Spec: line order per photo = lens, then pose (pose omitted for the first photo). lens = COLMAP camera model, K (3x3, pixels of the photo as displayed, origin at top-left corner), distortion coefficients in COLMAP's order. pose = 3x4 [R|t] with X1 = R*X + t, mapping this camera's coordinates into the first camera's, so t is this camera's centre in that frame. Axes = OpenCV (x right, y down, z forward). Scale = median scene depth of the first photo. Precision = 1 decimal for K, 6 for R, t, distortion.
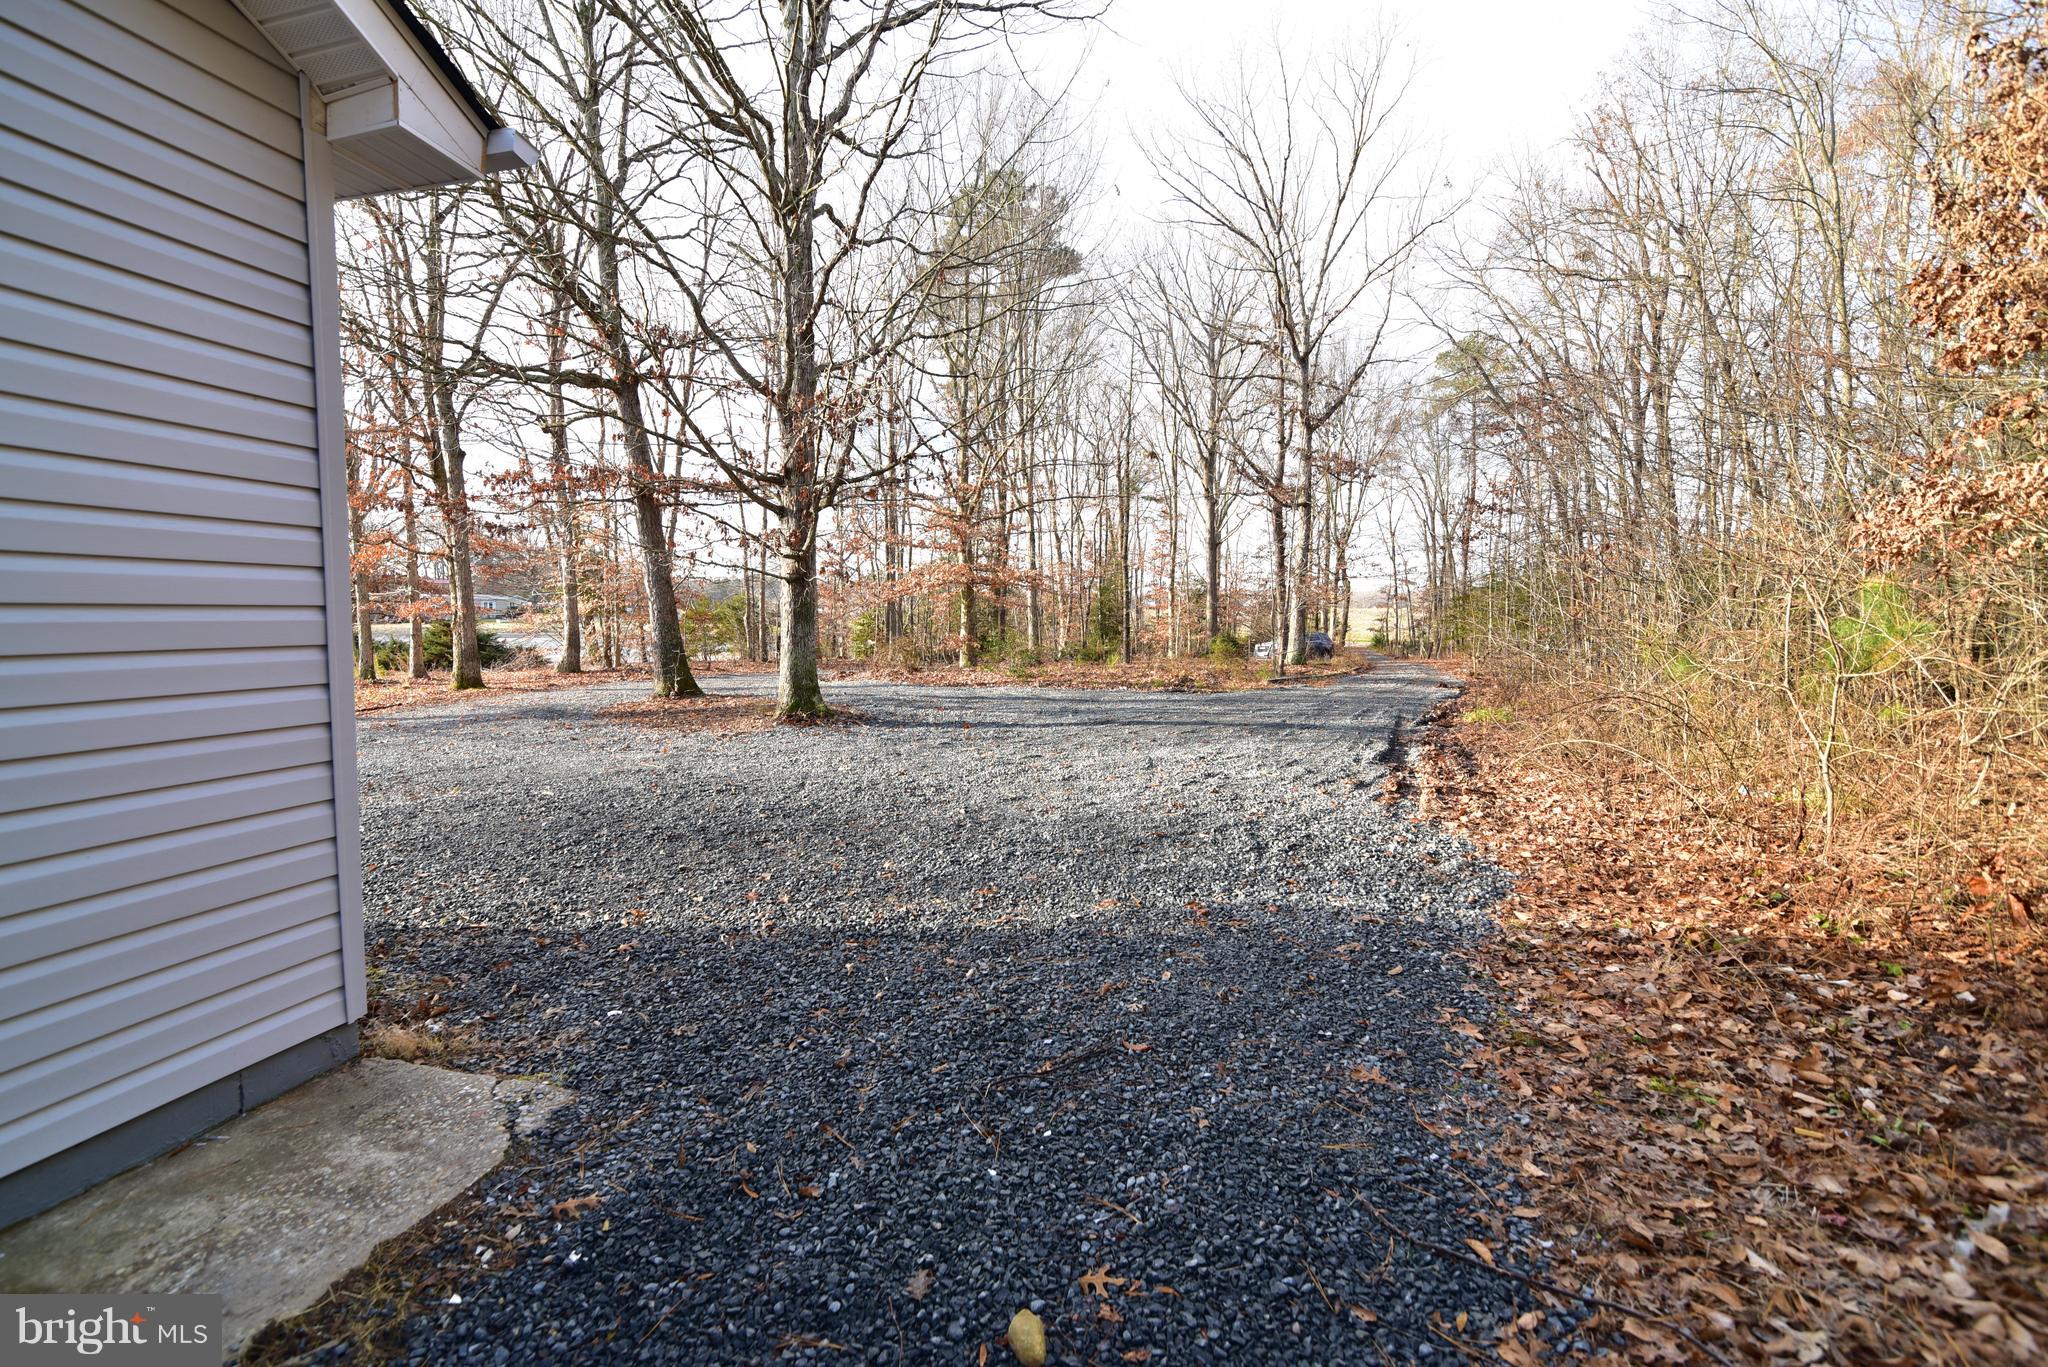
lens RADIAL K [[935.9, 0, 1027.9], [0, 935.9, 683.3], [0, 0, 1]] dist [-0.020316, 0.001399]
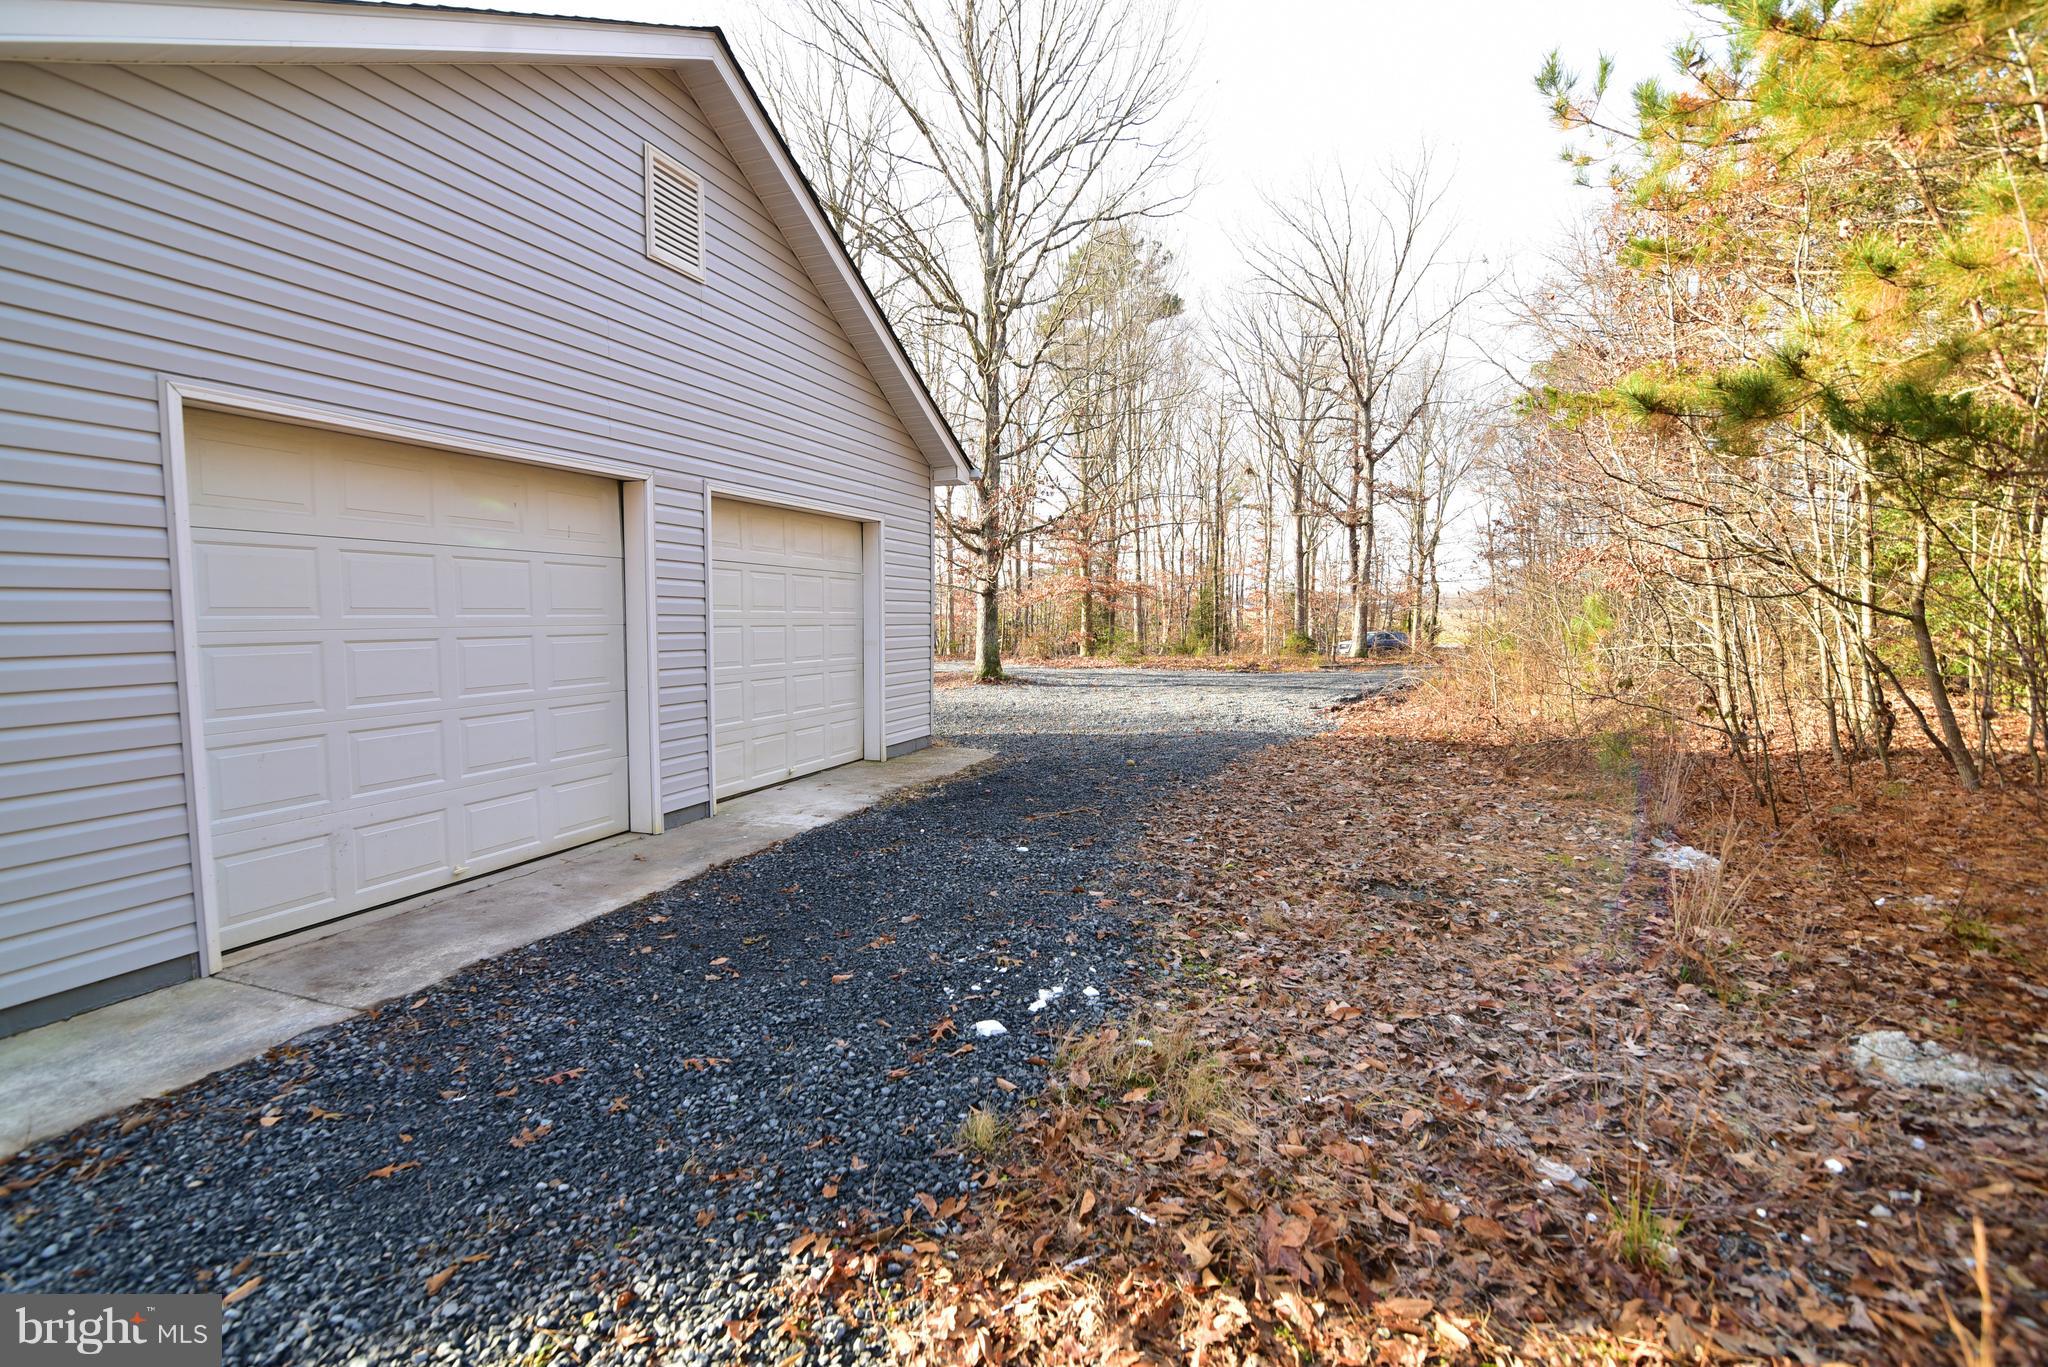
lens RADIAL K [[939.6, 0, 1018.0], [0, 939.6, 688.0], [0, 0, 1]] dist [-0.022609, 0.001441]
pose [[0.992472, 0.008745, -0.122161, 0.000507], [-0.008399, 0.999959, 0.003346, 0.020225], [0.122185, -0.002295, 0.992505, -0.269707]]
